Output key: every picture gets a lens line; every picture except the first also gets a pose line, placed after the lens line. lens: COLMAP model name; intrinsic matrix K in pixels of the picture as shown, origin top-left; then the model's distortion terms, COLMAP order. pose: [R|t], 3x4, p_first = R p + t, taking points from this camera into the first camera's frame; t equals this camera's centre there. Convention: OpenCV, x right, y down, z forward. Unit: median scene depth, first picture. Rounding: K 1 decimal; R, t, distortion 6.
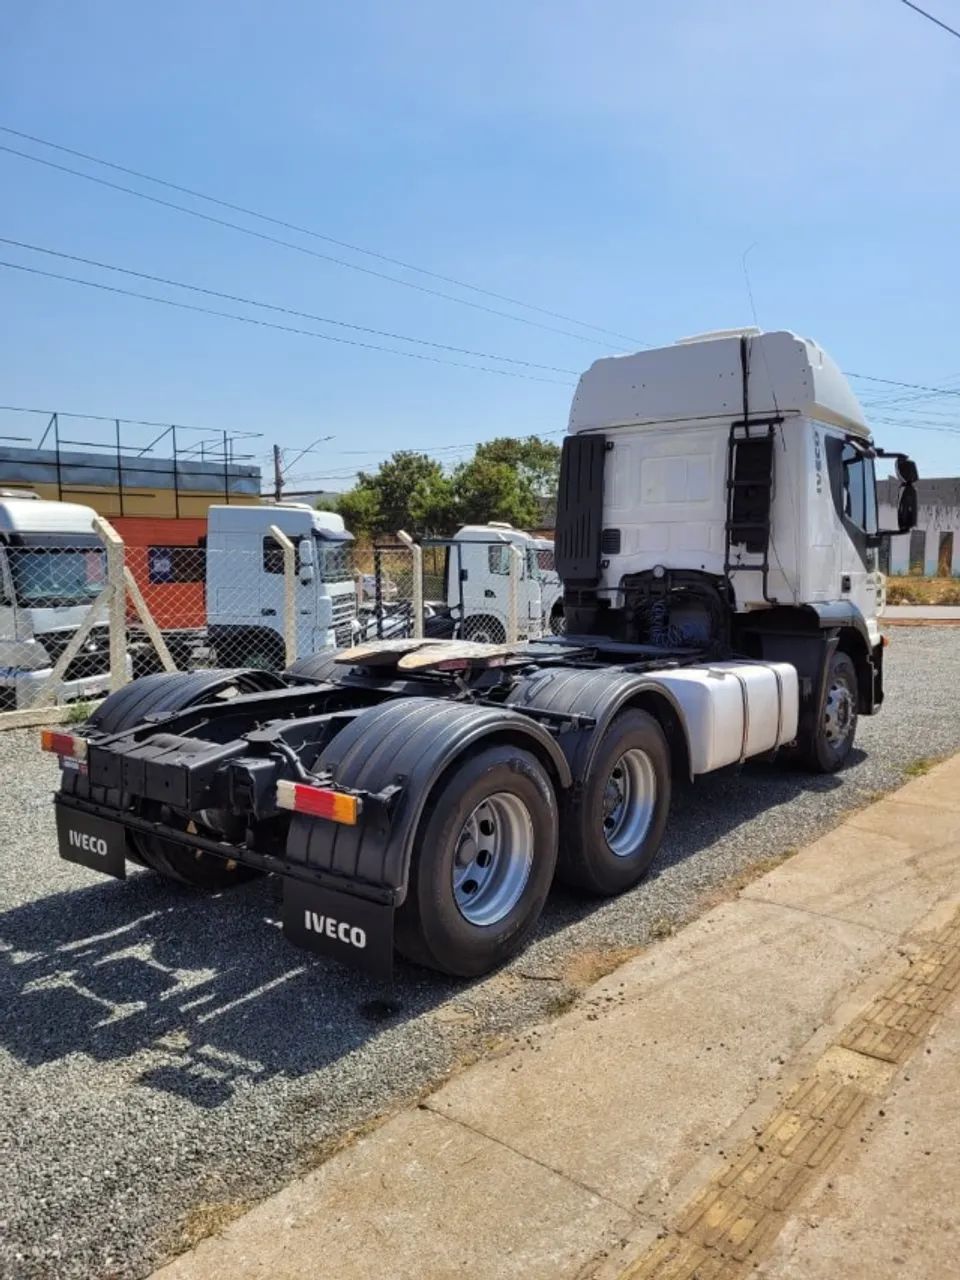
lens RADIAL K [[948.2, 0, 480.0], [0, 948.2, 606.7], [0, 0, 1]] dist [0.008899, 0.002914]
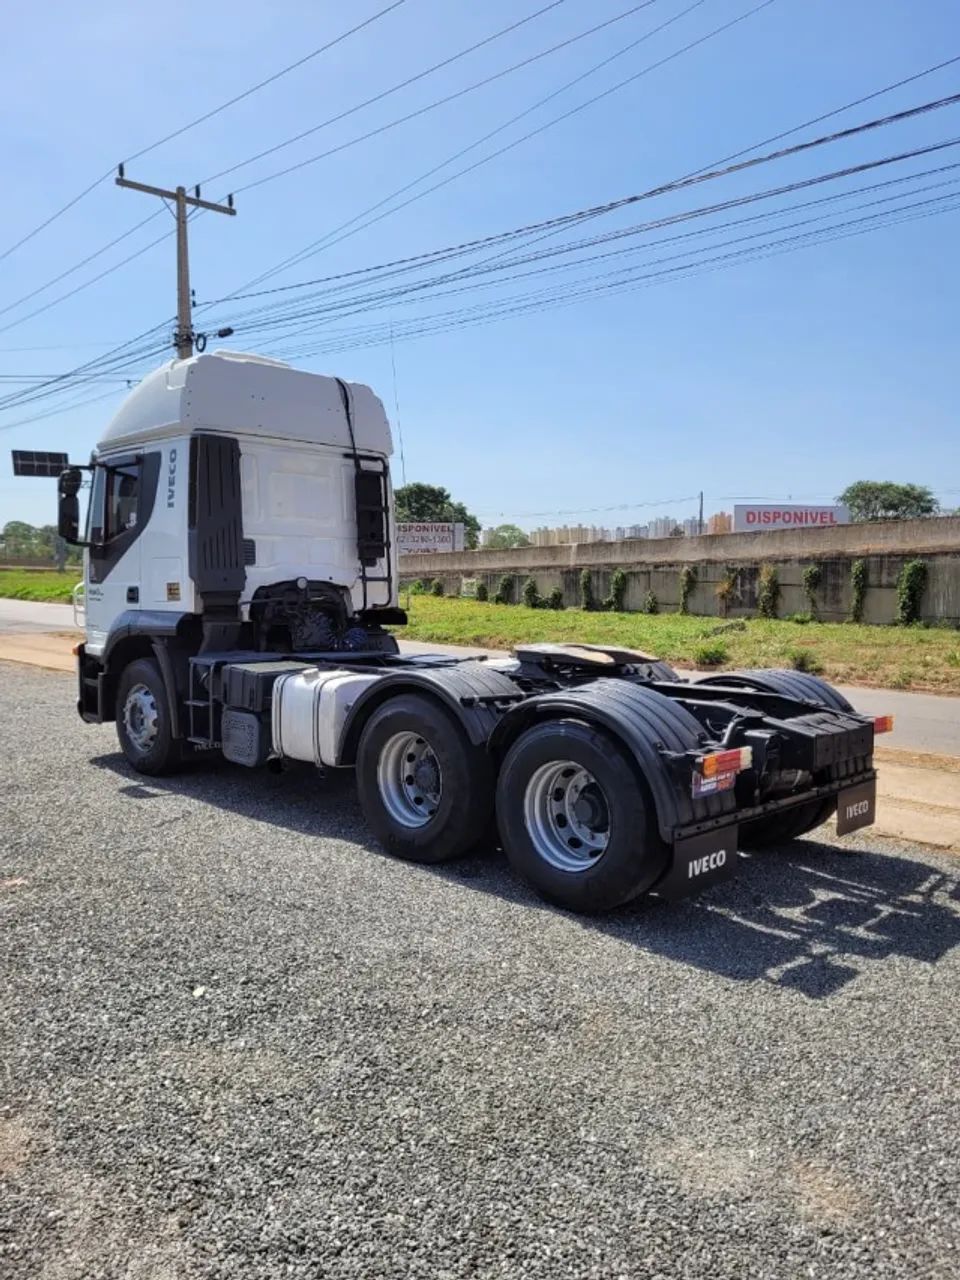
lens RADIAL K [[988.9, 0, 480.0], [0, 988.9, 640.0], [0, 0, 1]] dist [0.023281, -0.003164]
pose [[0.083101, -0.065916, 0.994359, -0.895129], [0.041097, 0.997188, 0.062669, -0.034670], [-0.995693, 0.035657, 0.085576, 0.709466]]
